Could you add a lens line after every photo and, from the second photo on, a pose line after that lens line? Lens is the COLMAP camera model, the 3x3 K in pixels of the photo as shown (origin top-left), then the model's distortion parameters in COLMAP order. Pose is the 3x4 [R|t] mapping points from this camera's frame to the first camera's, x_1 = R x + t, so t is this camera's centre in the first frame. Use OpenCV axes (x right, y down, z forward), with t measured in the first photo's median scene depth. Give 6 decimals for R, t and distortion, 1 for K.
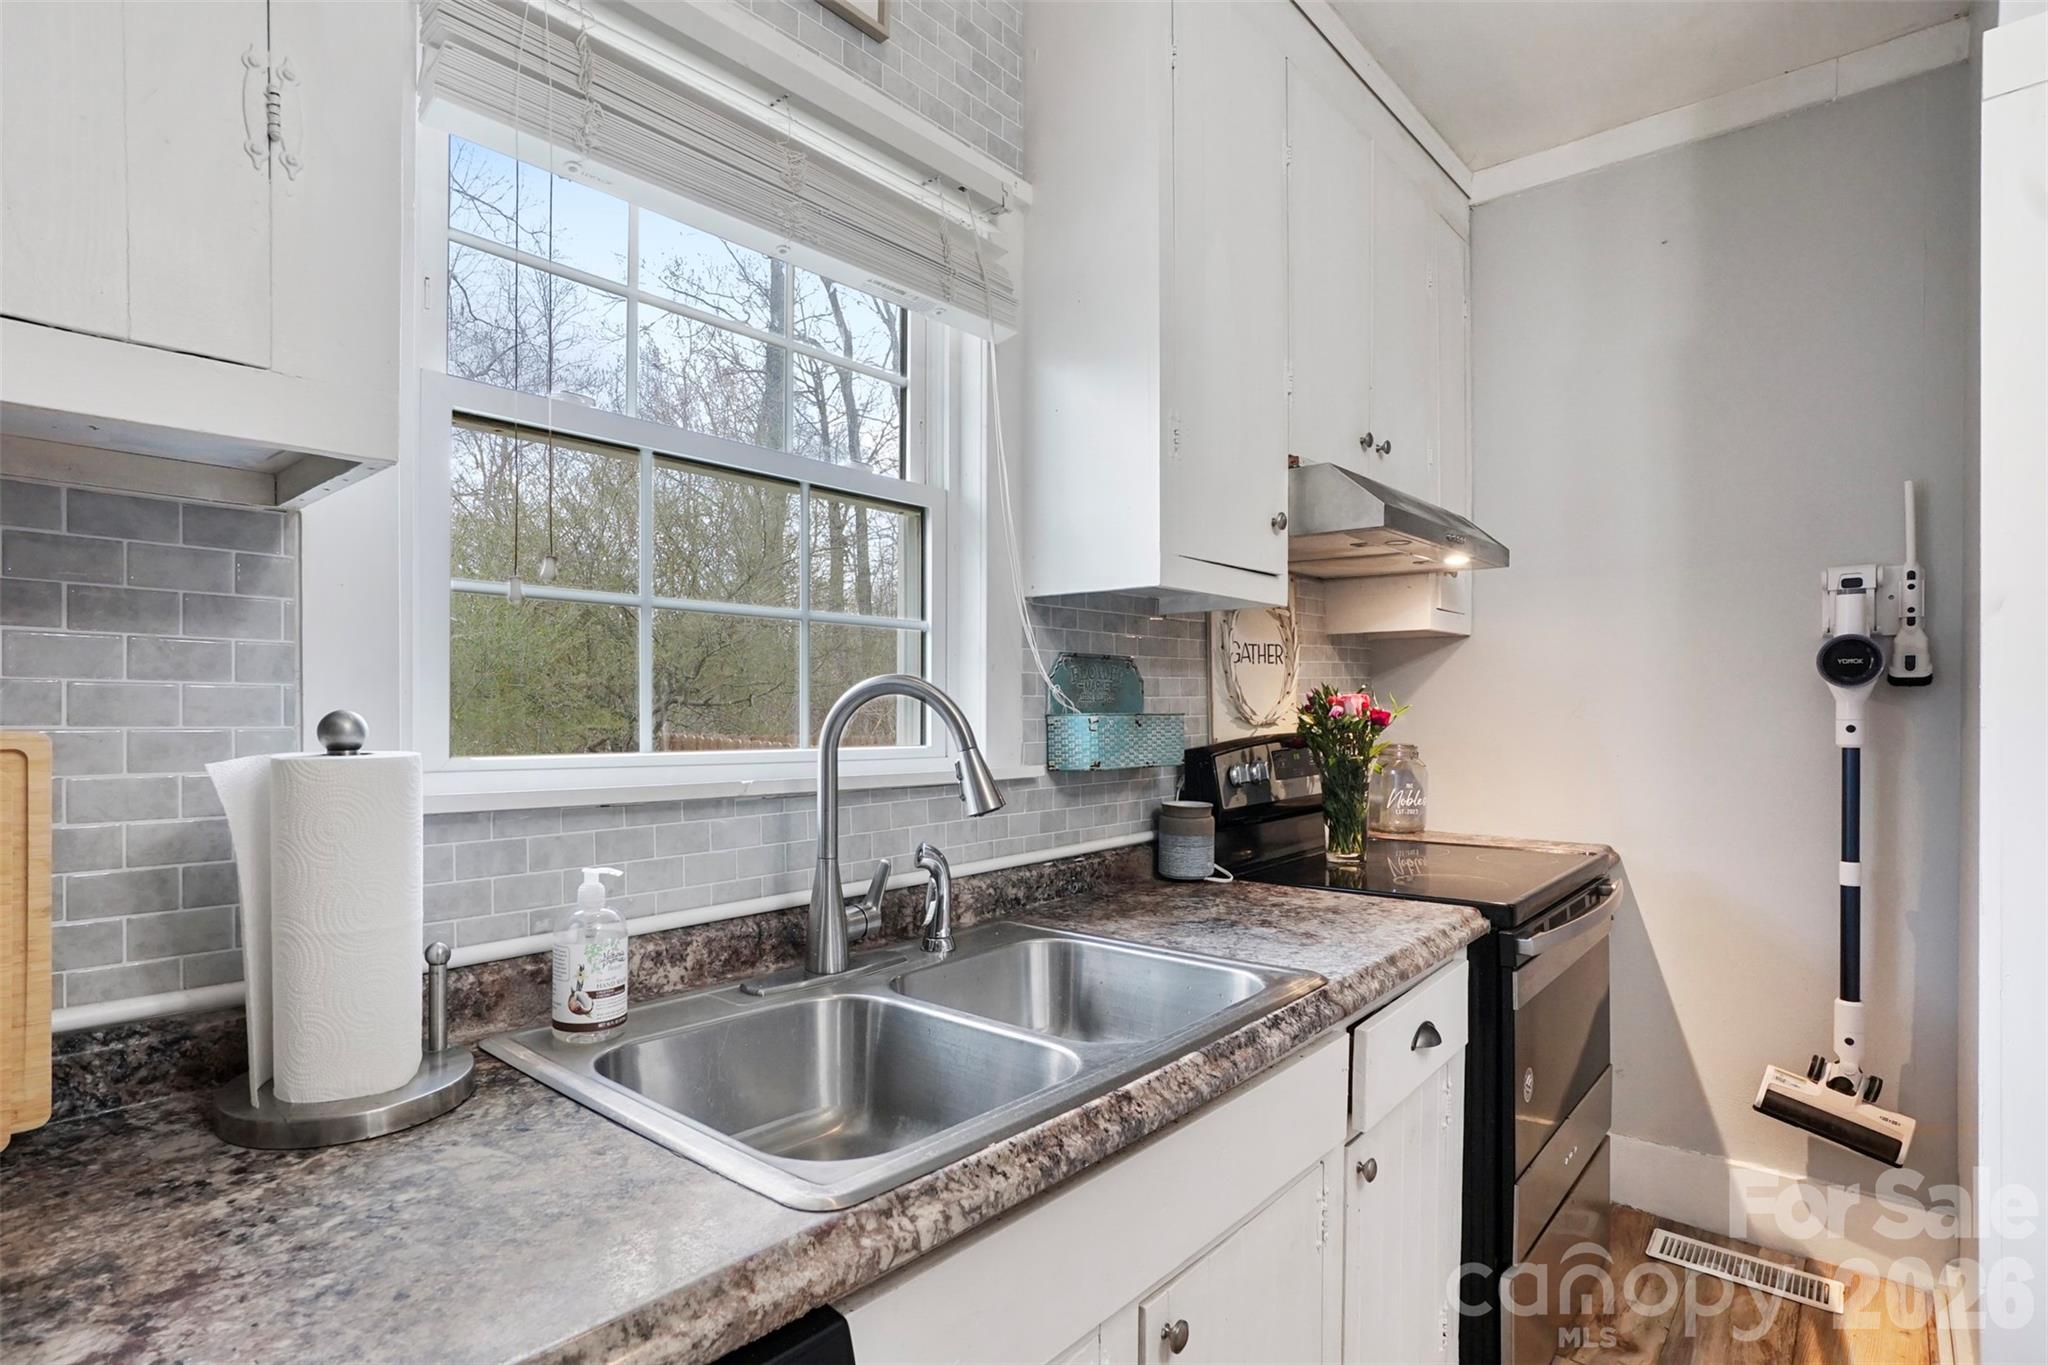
lens RADIAL K [[1049.1, 0, 1024.5], [0, 1049.1, 708.3], [0, 0, 1]] dist [-0.039793, 0.000073]
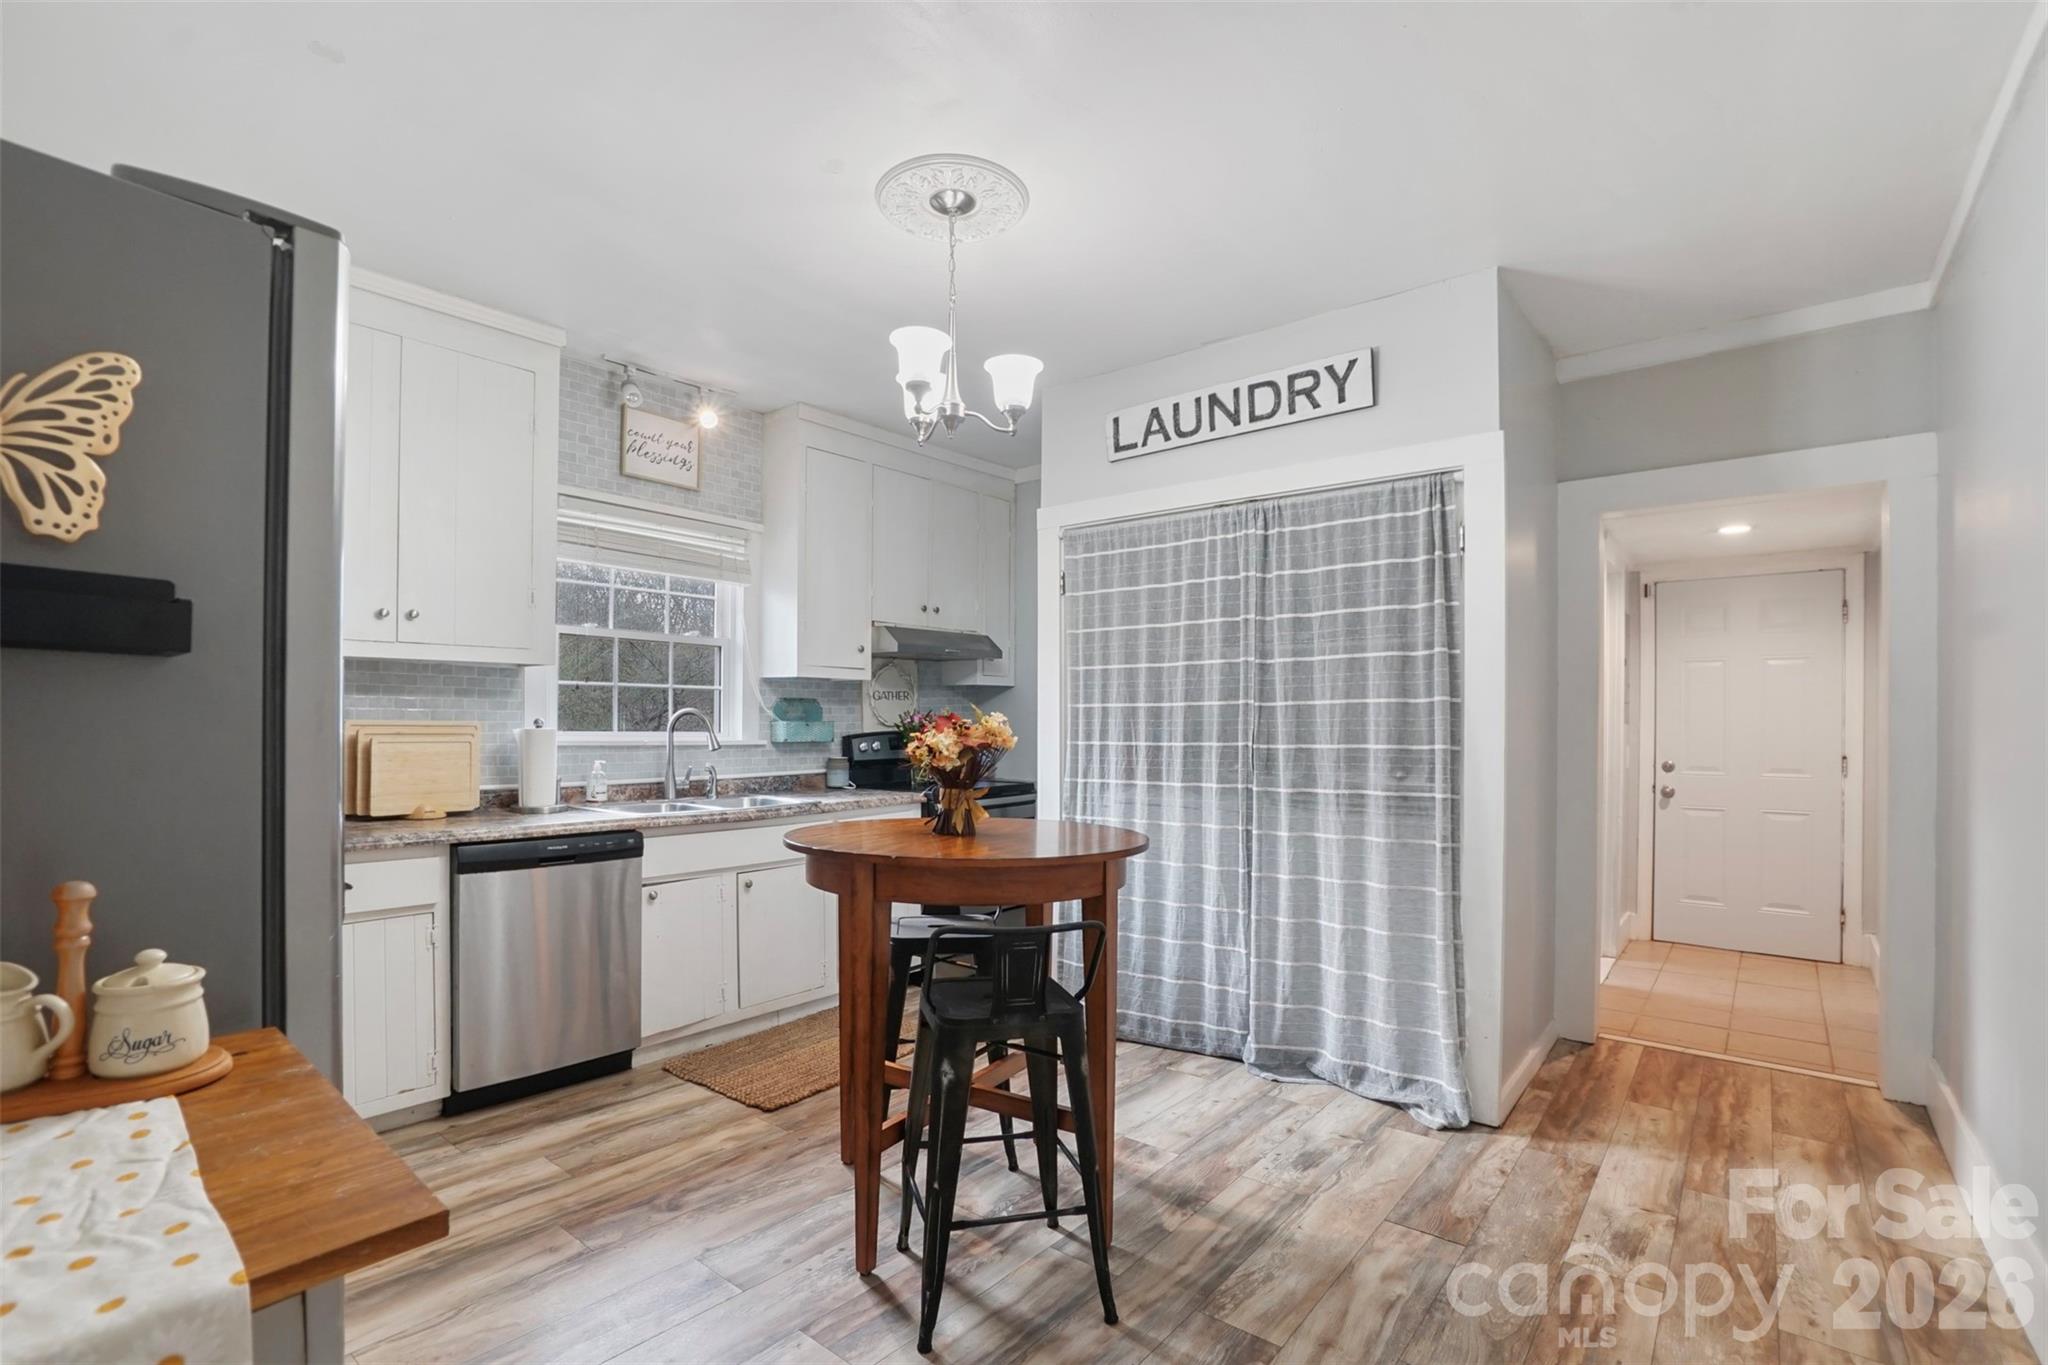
lens RADIAL K [[916.5, 0, 1017.7], [0, 916.5, 718.0], [0, 0, 1]] dist [-0.065224, 0.020073]
pose [[0.999377, 0.010916, 0.033560, 0.597270], [-0.011015, 0.999936, 0.002759, -0.016217], [-0.033528, -0.003127, 0.999433, -1.397370]]
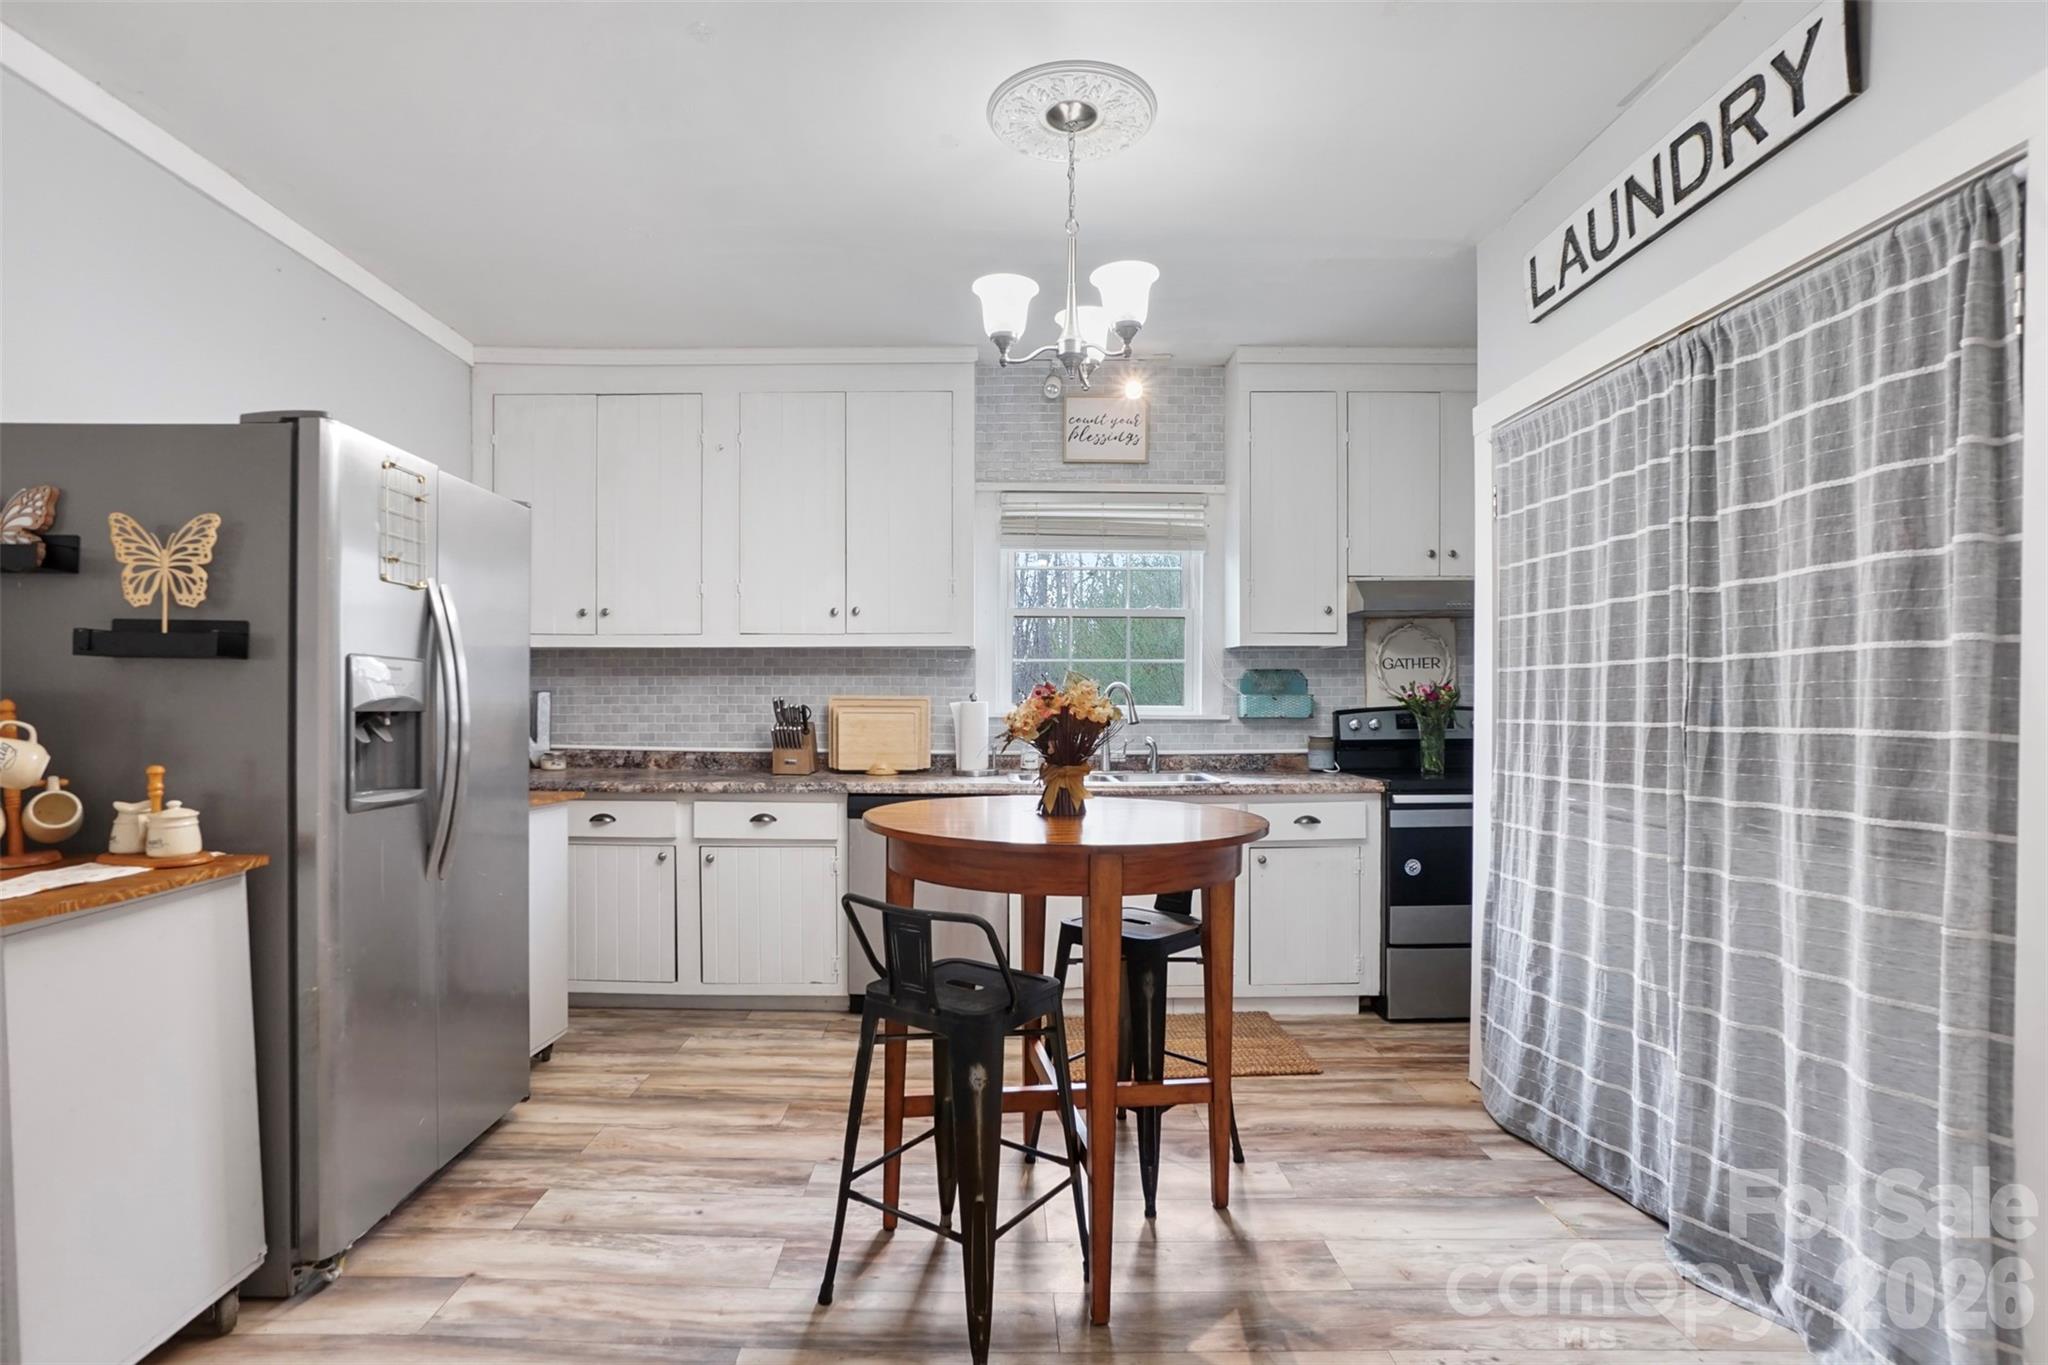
lens RADIAL K [[991.4, 0, 1022.0], [0, 991.4, 706.0], [0, 0, 1]] dist [-0.057694, 0.022427]
pose [[0.675418, 0.012017, -0.737337, 1.466665], [0.001574, 0.999841, 0.017737, -0.010276], [0.737433, -0.013141, 0.675292, -0.995106]]
